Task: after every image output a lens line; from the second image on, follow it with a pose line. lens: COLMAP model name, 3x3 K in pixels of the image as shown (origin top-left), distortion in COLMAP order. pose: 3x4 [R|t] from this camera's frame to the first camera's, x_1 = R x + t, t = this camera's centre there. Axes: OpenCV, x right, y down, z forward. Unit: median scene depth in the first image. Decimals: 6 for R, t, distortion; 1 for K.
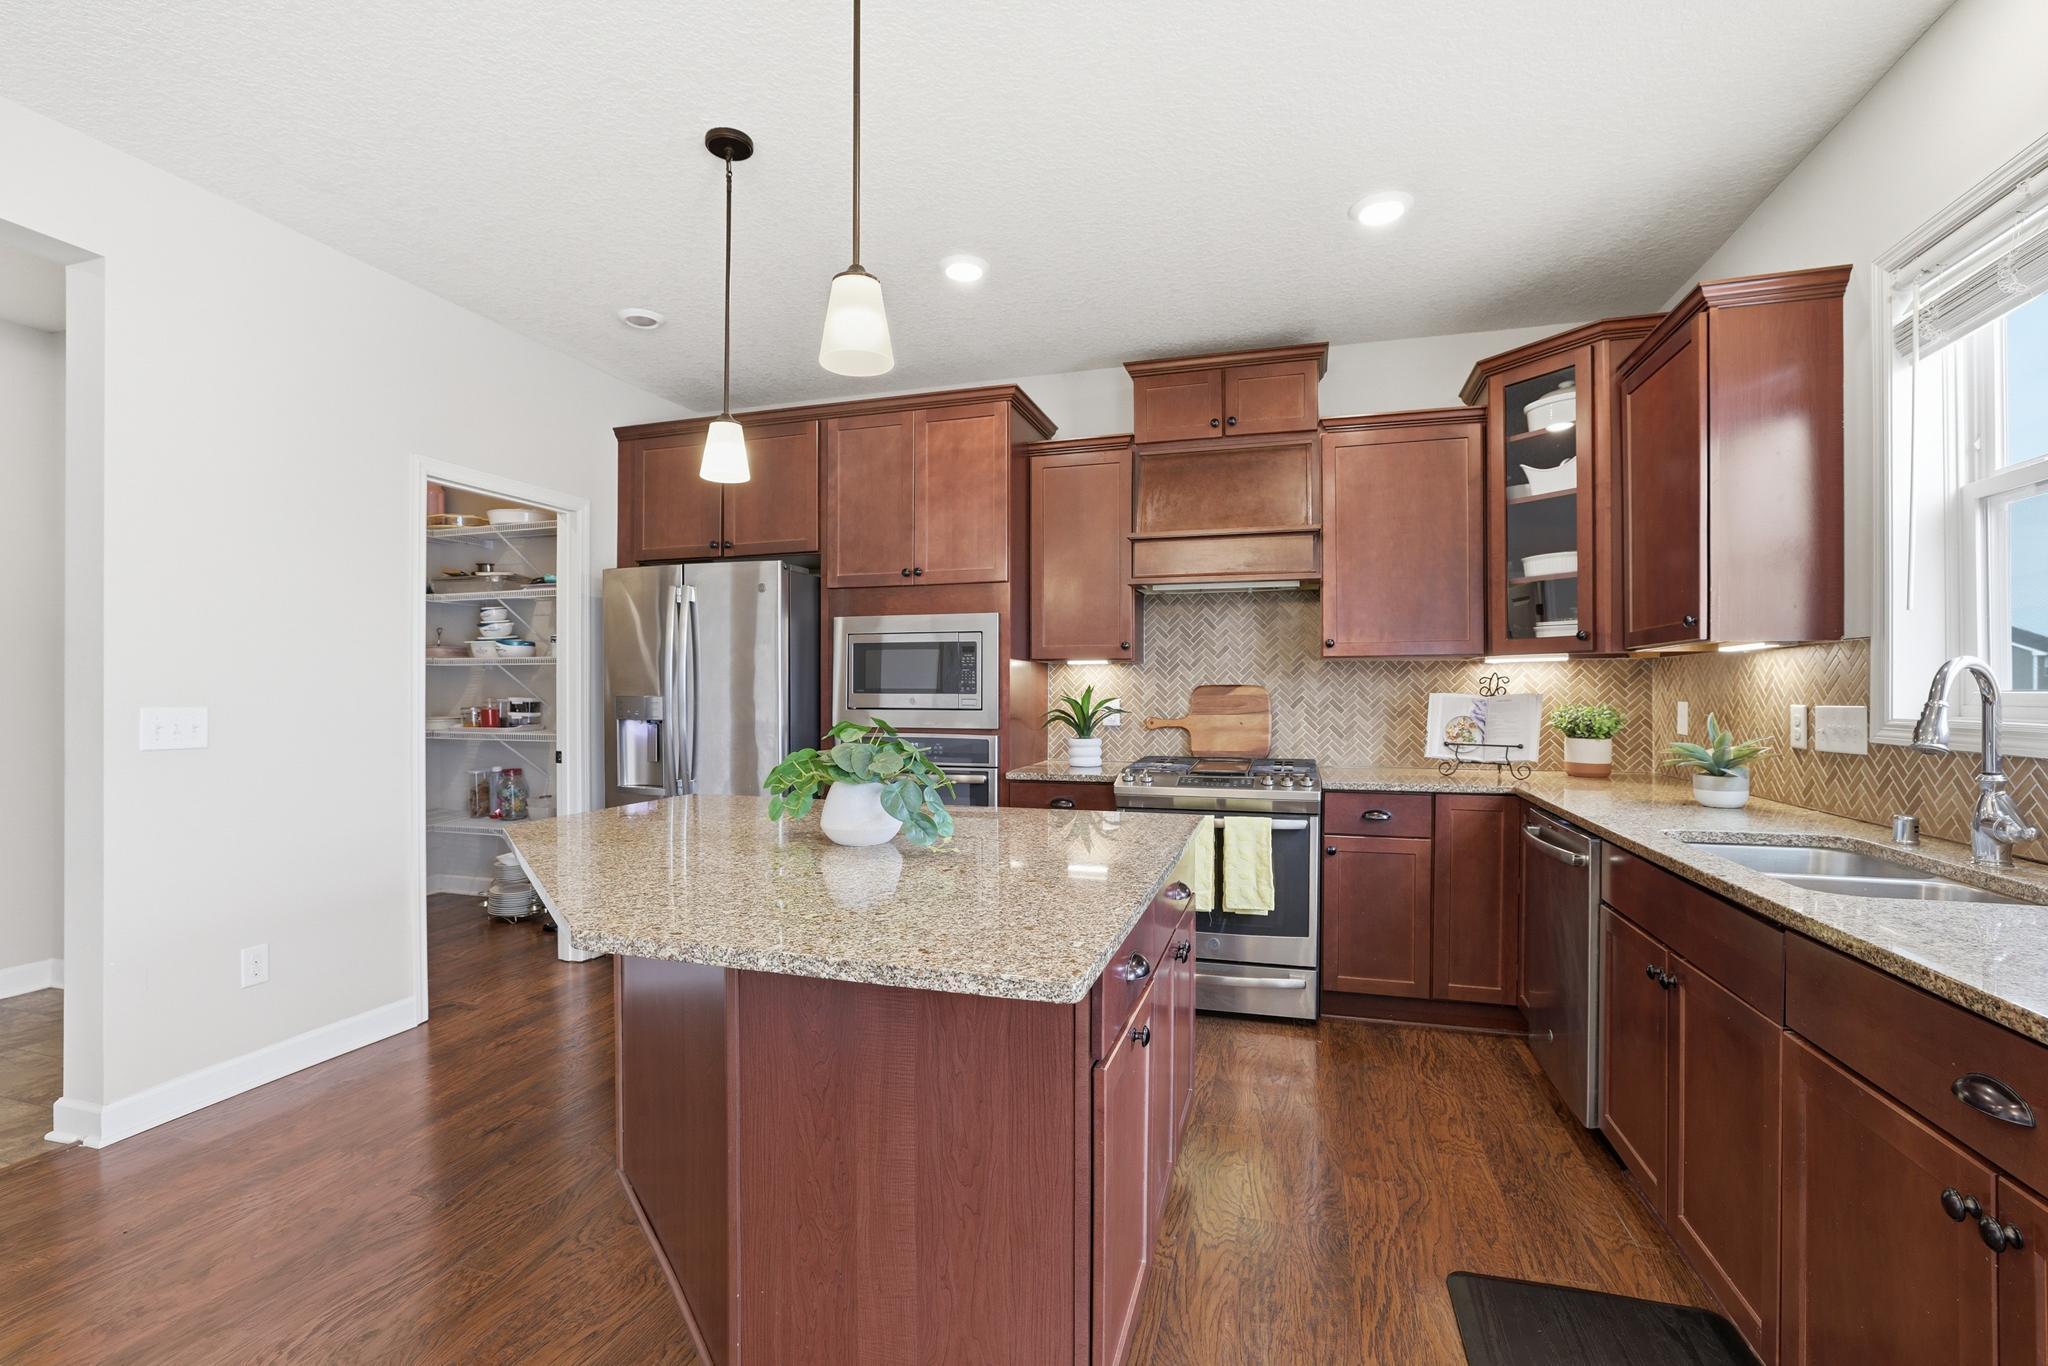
lens RADIAL K [[900.7, 0, 1026.3], [0, 900.7, 696.2], [0, 0, 1]] dist [0.000013, 0.000258]
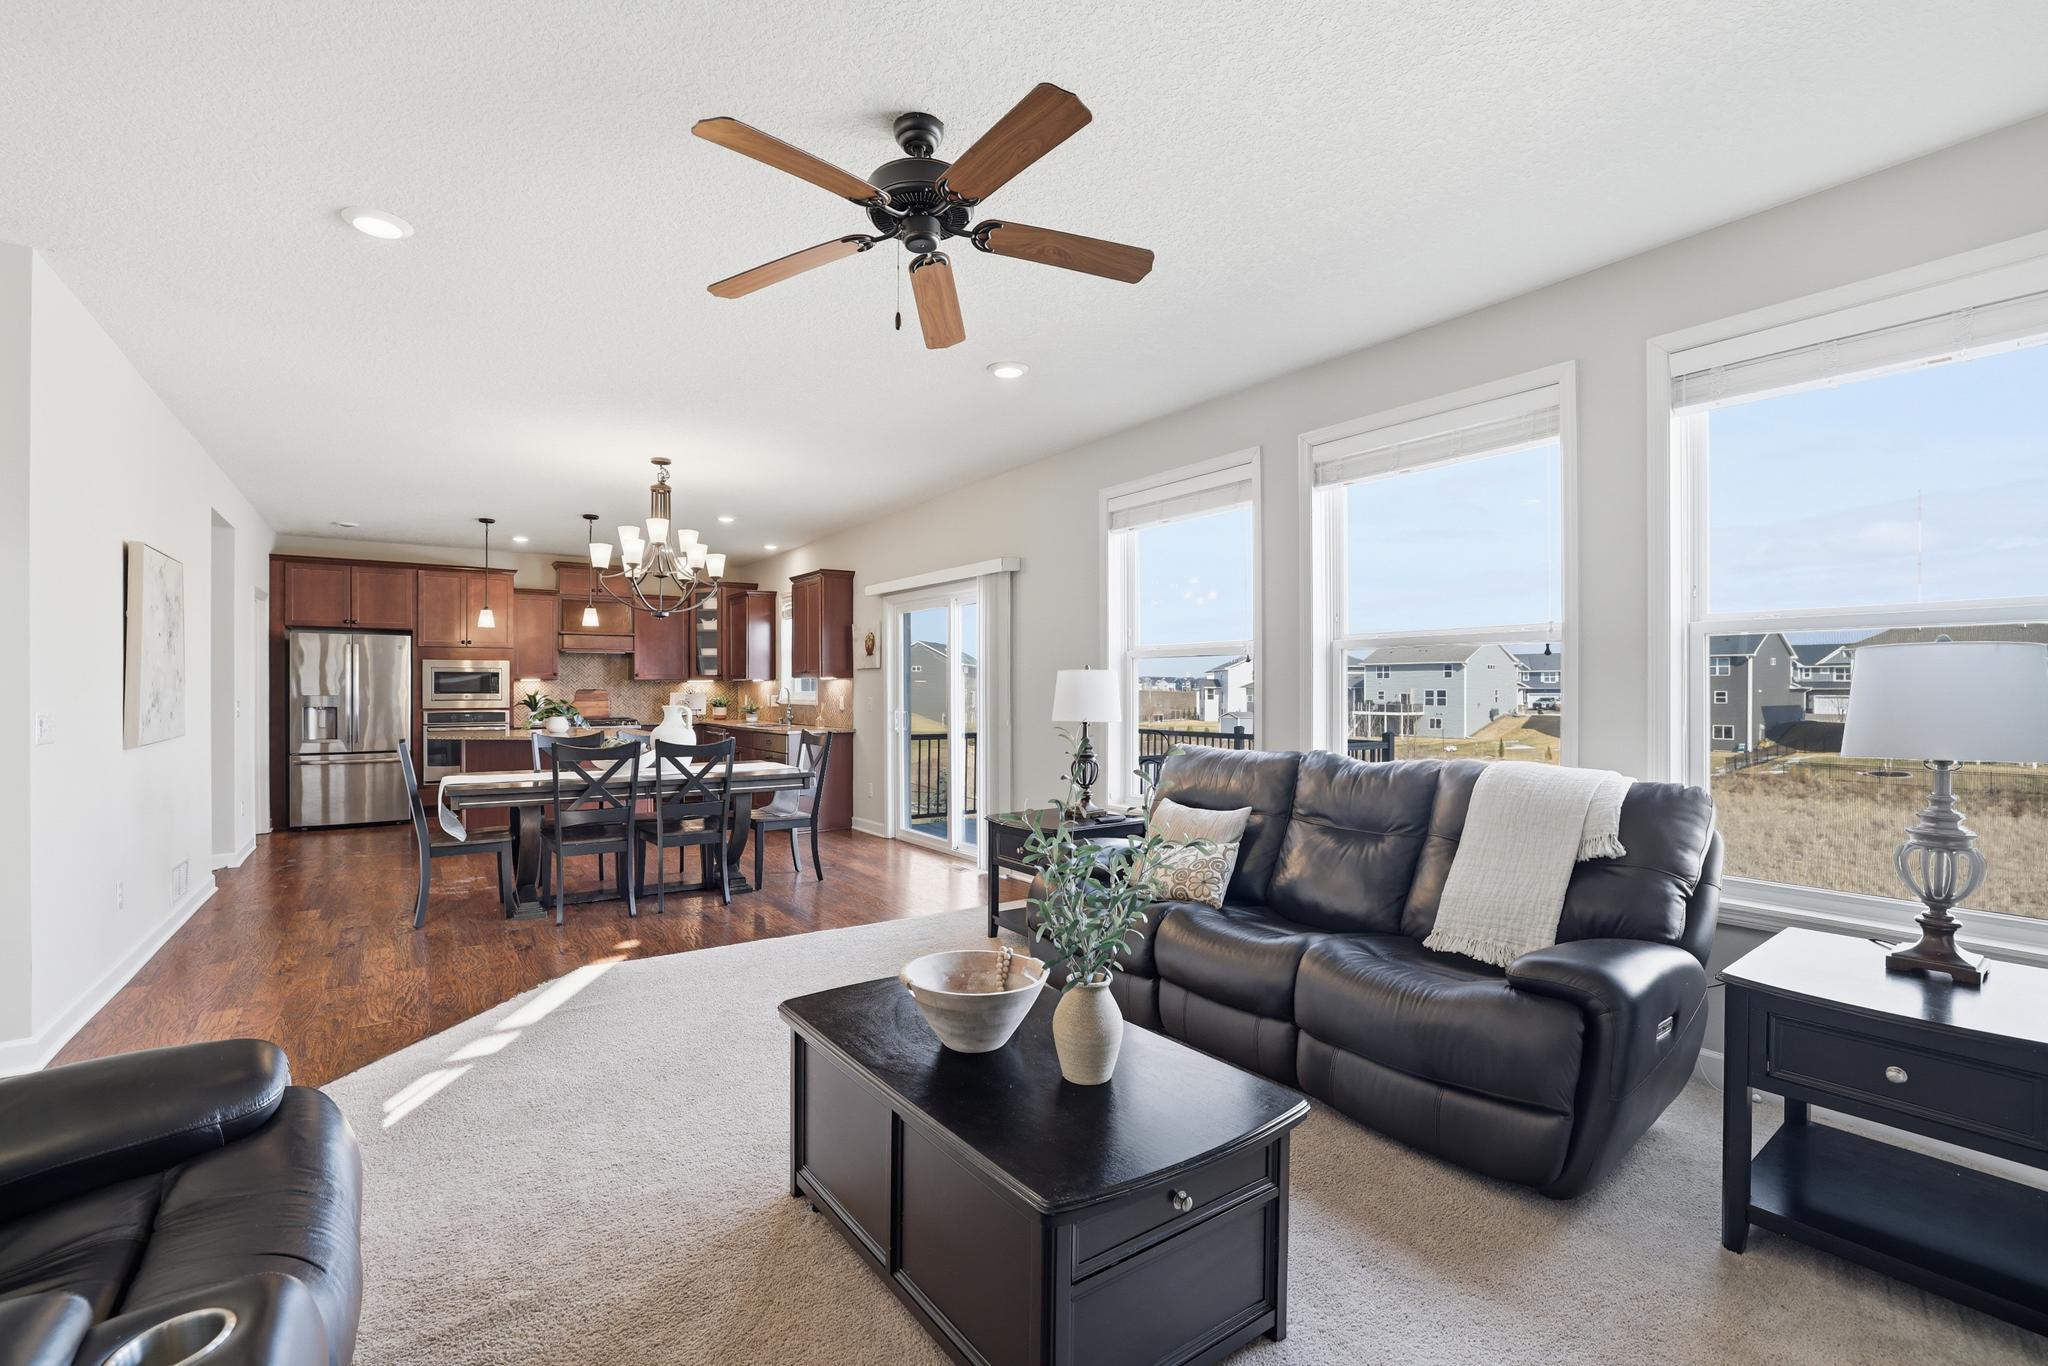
lens RADIAL K [[900.7, 0, 1026.5], [0, 900.7, 691.7], [0, 0, 1]] dist [0.000013, 0.000258]
pose [[0.618474, -0.001964, 0.785803, -1.151968], [0.004327, 0.999990, -0.000907, 0.001176], [-0.785794, 0.003961, 0.618476, -1.738136]]
